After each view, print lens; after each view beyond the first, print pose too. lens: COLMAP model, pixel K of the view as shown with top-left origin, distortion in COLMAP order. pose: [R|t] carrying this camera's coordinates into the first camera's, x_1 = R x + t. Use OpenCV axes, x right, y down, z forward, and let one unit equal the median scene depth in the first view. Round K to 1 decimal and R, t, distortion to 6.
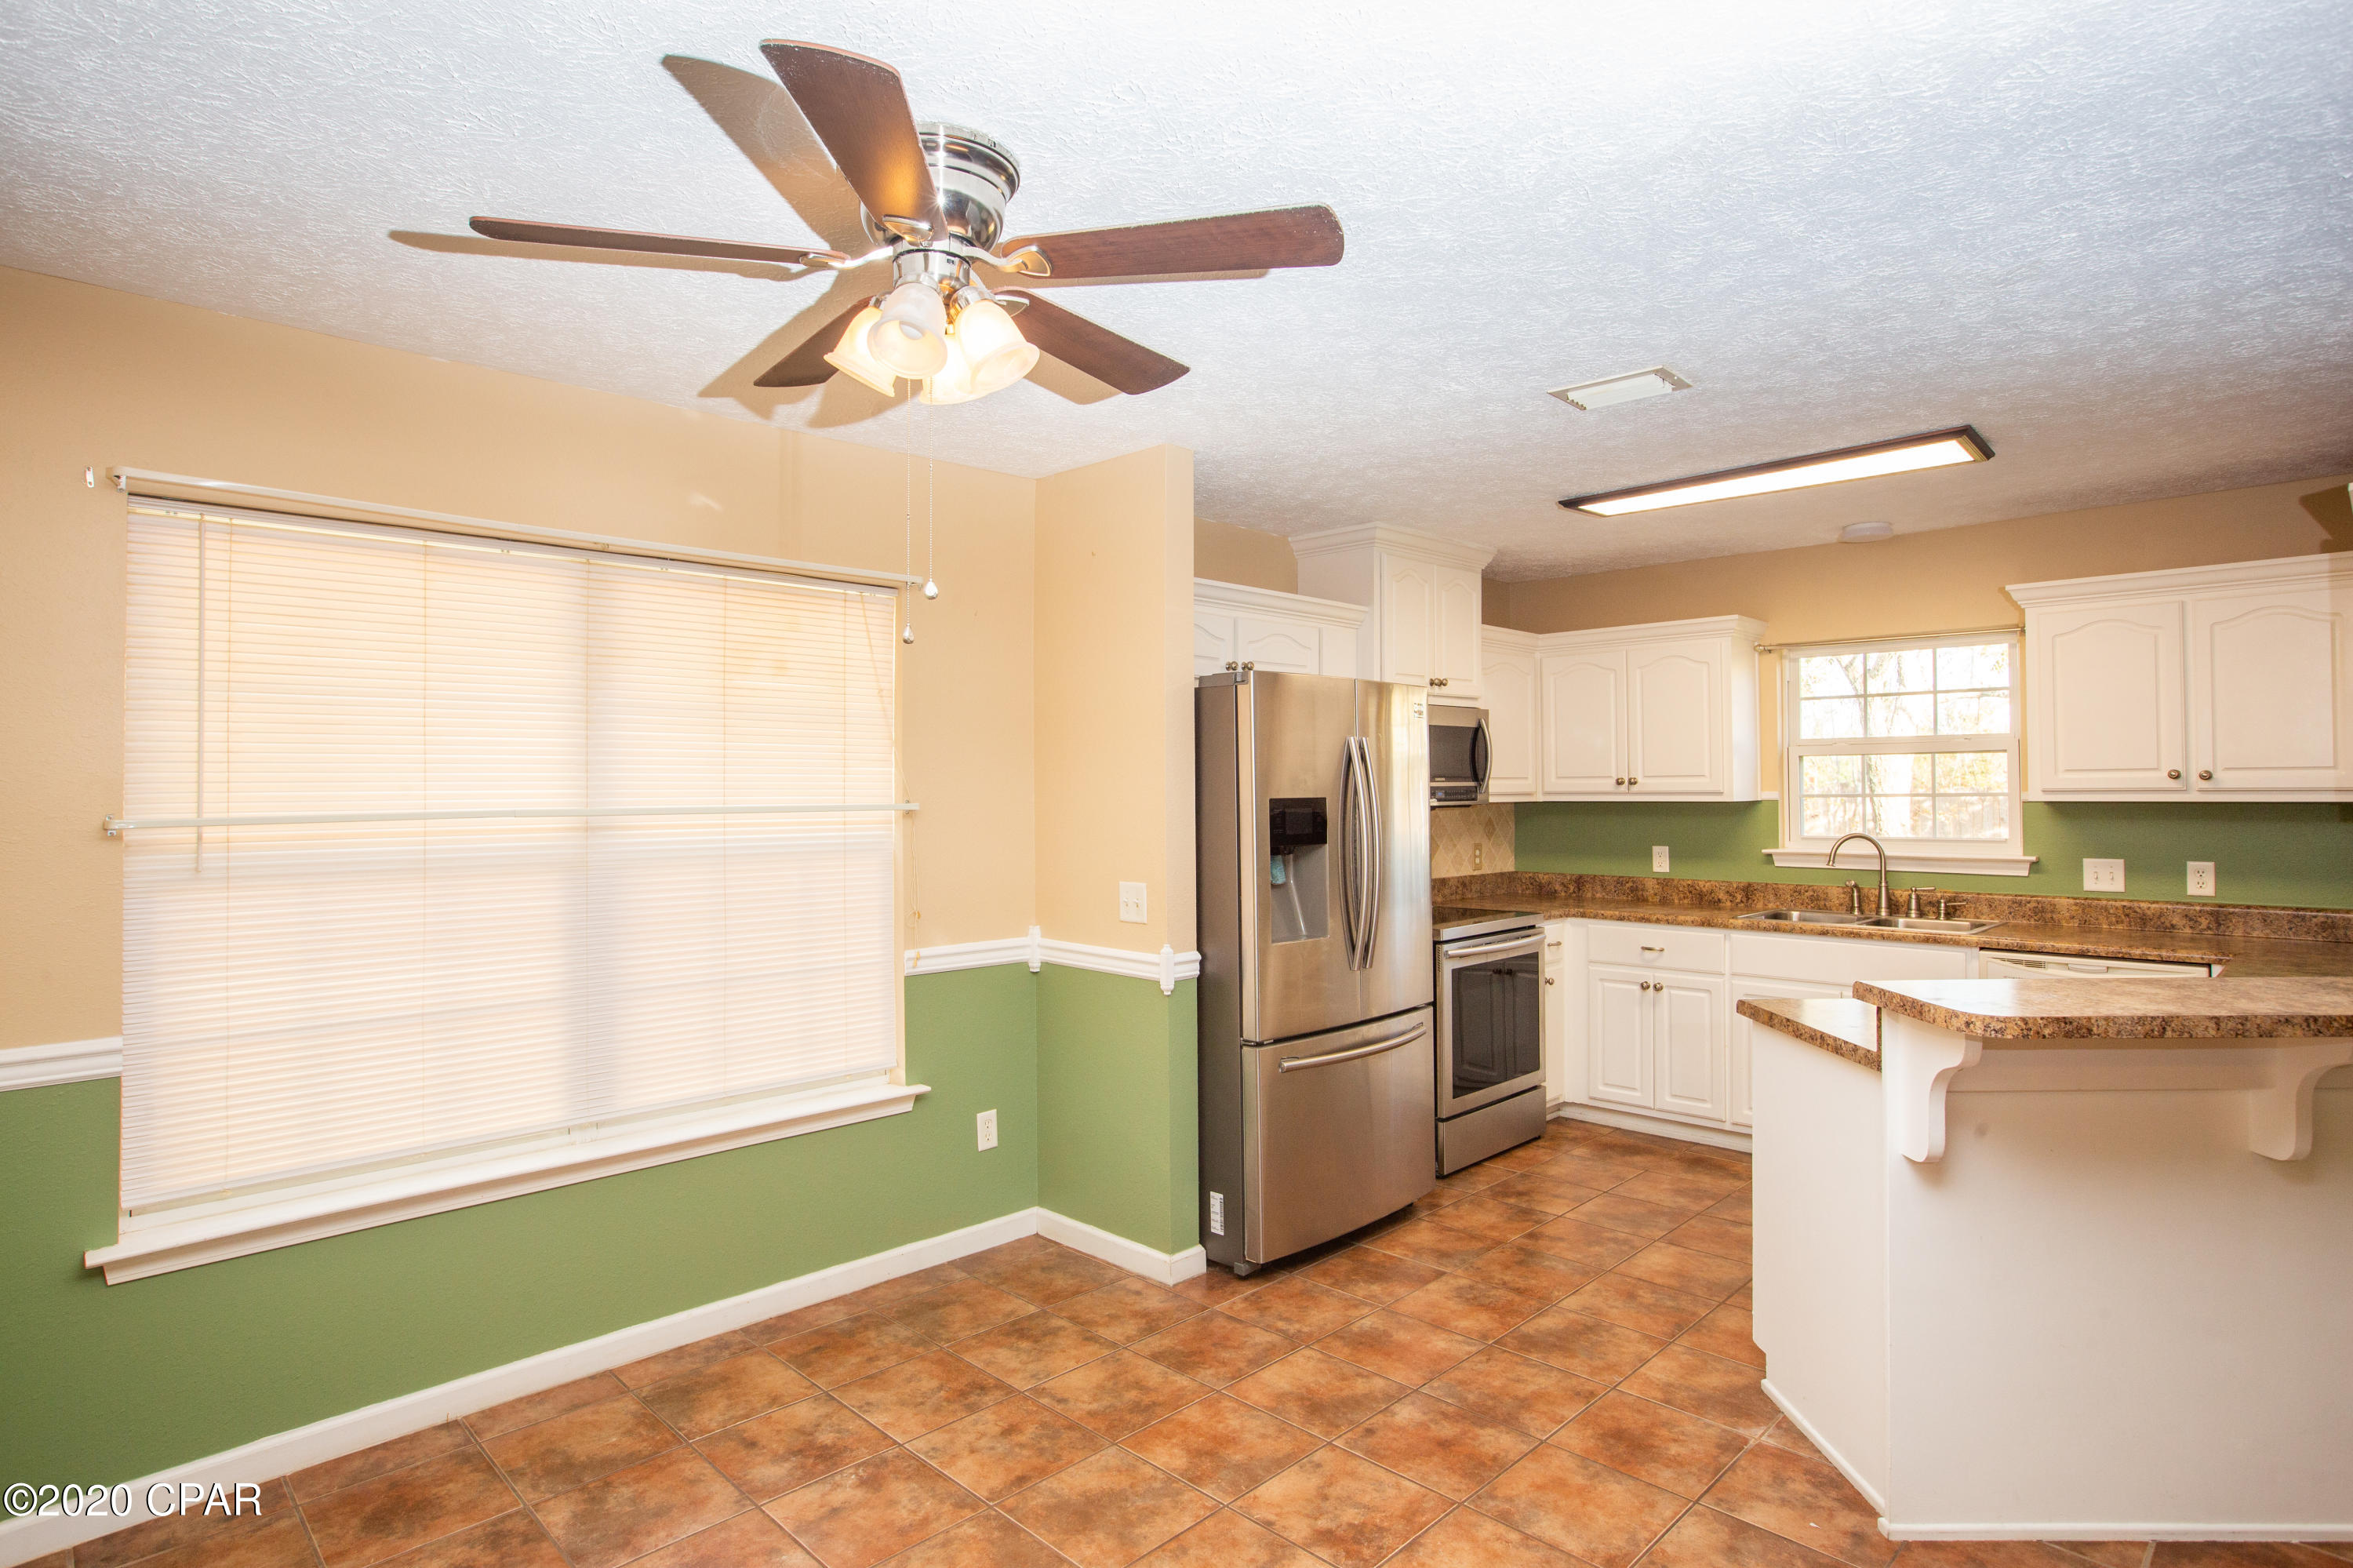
lens RADIAL K [[1268.5, 0, 1174.9], [0, 1268.5, 777.6], [0, 0, 1]] dist [-0.025121, -0.000843]
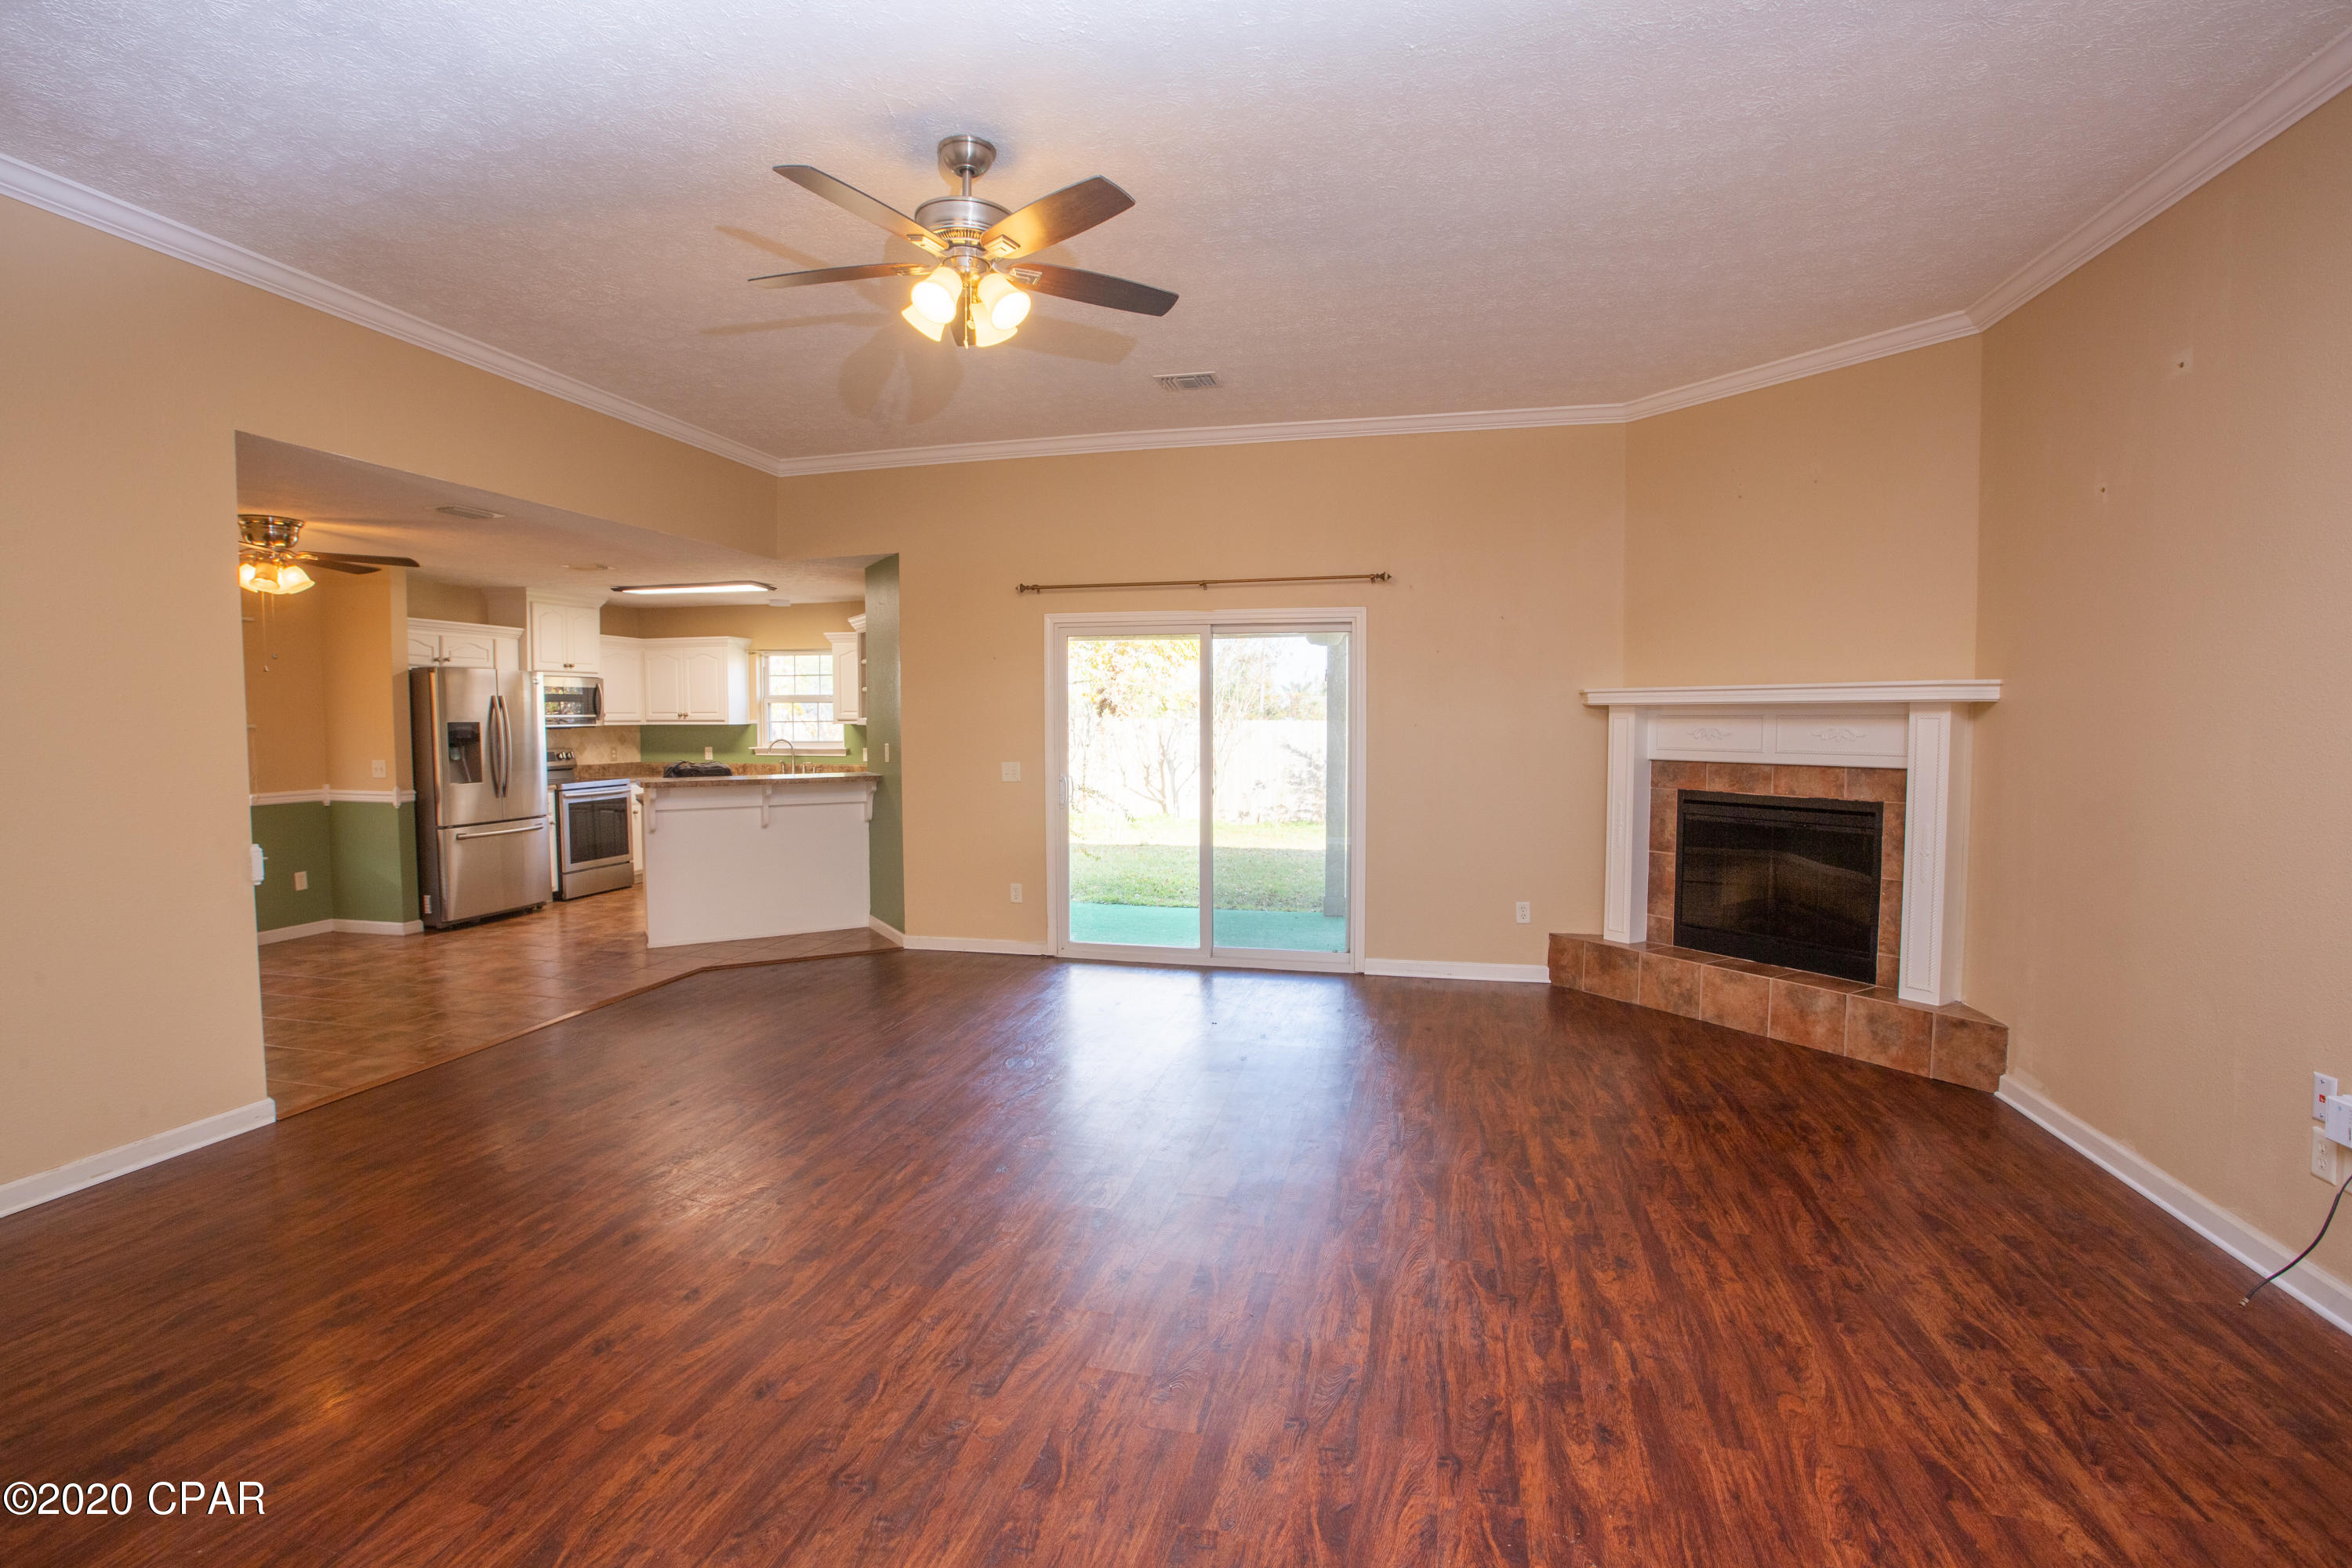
lens RADIAL K [[1100.4, 0, 1156.7], [0, 1100.4, 785.1], [0, 0, 1]] dist [-0.014488, 0.000275]
pose [[0.864449, -0.029843, 0.501834, 0.134924], [-0.004951, 0.997683, 0.067859, -0.008412], [-0.502696, -0.061145, 0.862298, -0.974448]]
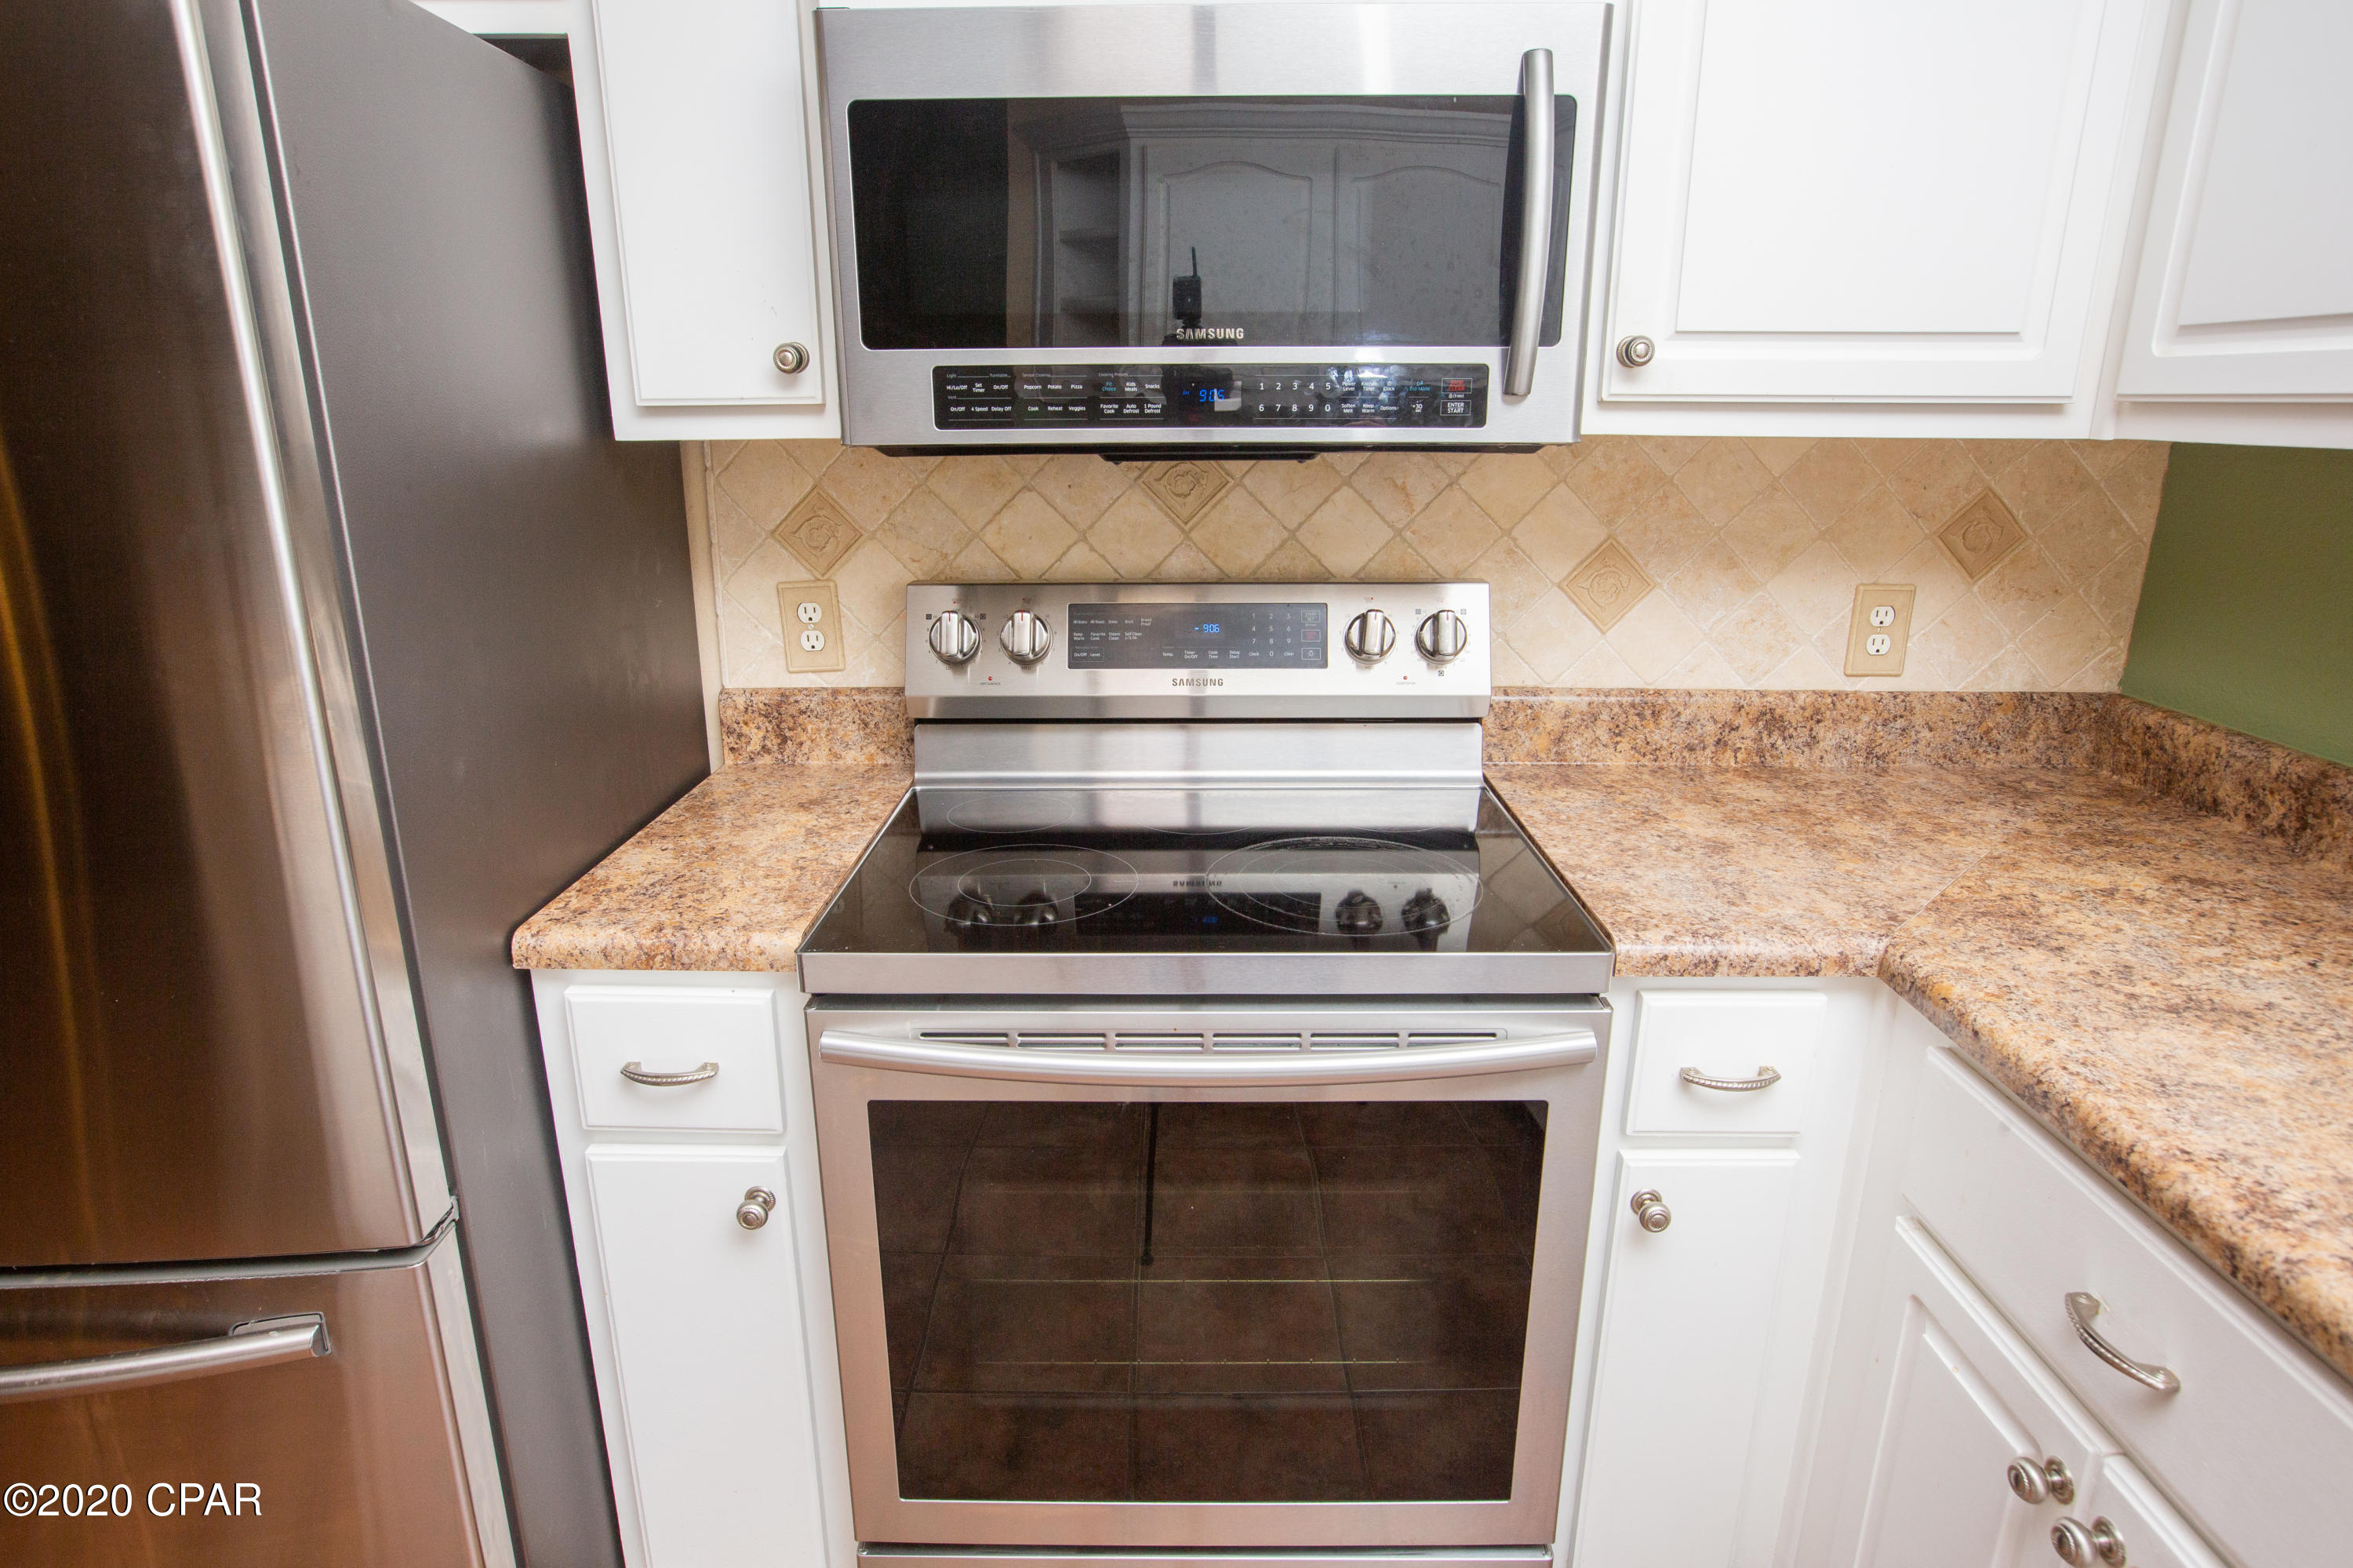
lens RADIAL K [[1300.9, 0, 1173.1], [0, 1300.9, 772.4], [0, 0, 1]] dist [-0.032445, 0.004112]
pose [[0.693501, 0.205650, -0.690481, 0.390007], [0.002963, 0.957573, 0.288175, 0.009967], [0.720449, -0.201896, 0.663469, 0.797364]]
